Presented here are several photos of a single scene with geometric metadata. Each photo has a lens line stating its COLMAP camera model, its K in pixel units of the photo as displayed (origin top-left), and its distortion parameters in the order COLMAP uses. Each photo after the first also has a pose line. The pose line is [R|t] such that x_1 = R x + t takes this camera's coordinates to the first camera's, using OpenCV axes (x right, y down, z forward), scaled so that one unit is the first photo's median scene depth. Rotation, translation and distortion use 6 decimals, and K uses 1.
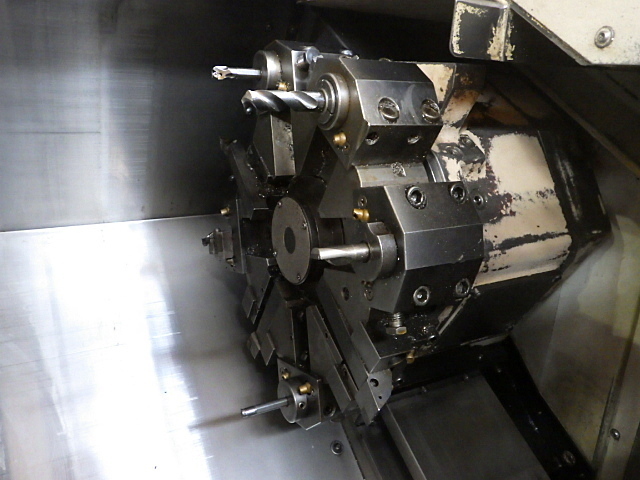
lens RADIAL K [[521.0, 0, 320.8], [0, 521.0, 240.1], [0, 0, 1]] dist [0.004660, -0.008403]
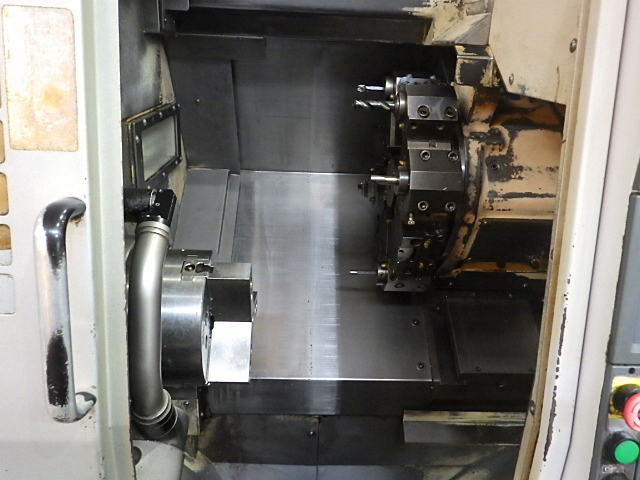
lens RADIAL K [[522.9, 0, 319.5], [0, 522.9, 239.8], [0, 0, 1]] dist [-0.000942, -0.002961]
pose [[0.887590, 0.140563, -0.438665, 0.580503], [-0.134579, 0.989886, 0.044888, 0.156080], [0.440538, 0.019193, 0.897529, -0.754974]]
